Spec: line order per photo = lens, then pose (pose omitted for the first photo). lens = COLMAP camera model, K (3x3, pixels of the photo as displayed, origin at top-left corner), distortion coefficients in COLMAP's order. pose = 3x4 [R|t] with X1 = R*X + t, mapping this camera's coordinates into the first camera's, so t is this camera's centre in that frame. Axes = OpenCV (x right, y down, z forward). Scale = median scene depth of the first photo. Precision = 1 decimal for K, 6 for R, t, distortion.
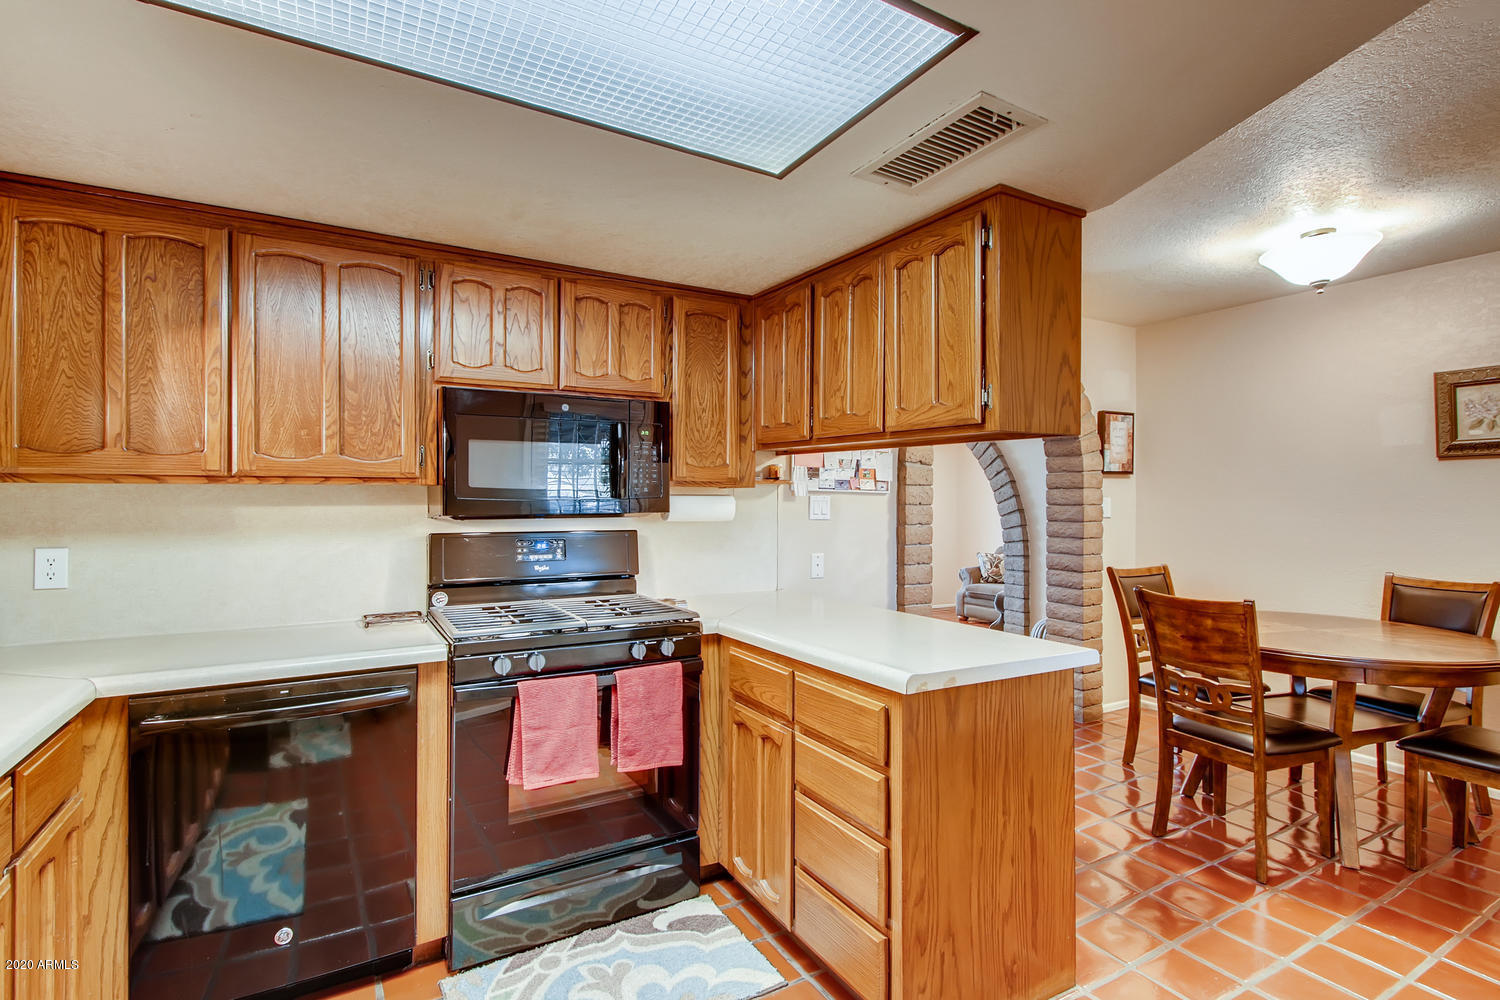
lens RADIAL K [[708.5, 0, 742.7], [0, 708.5, 495.0], [0, 0, 1]] dist [-0.005808, -0.000253]
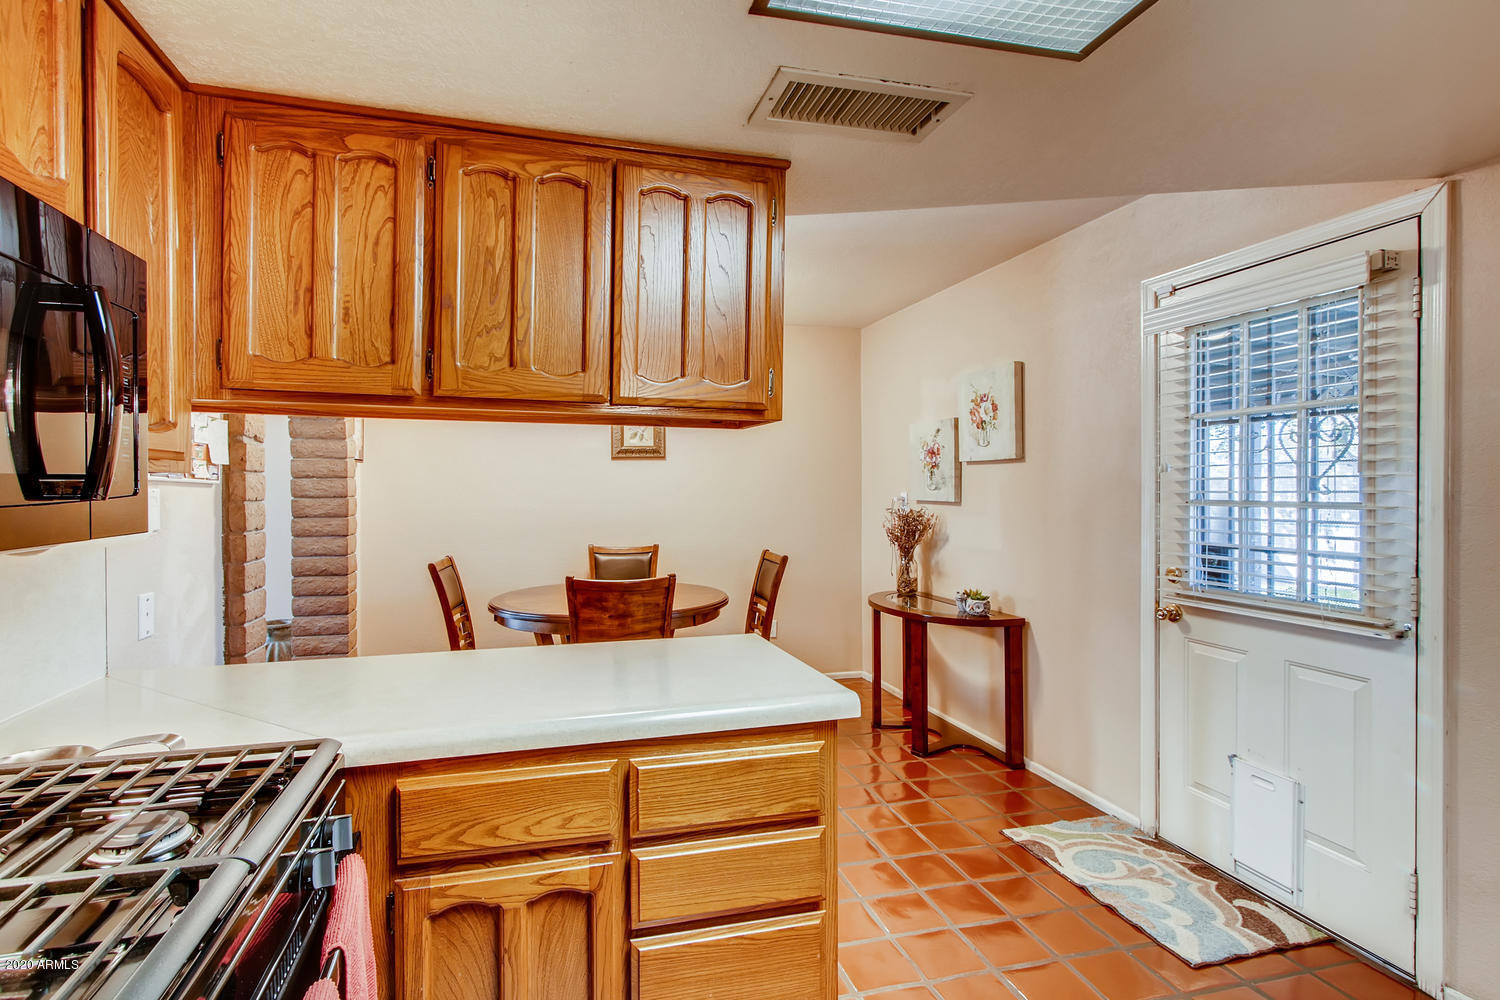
lens RADIAL K [[708.5, 0, 743.6], [0, 708.5, 493.2], [0, 0, 1]] dist [-0.005808, -0.000253]
pose [[0.279435, -0.011319, 0.960098, -0.371472], [-0.001106, 0.999926, 0.012111, -0.002415], [-0.960164, -0.004446, 0.279402, 0.515972]]
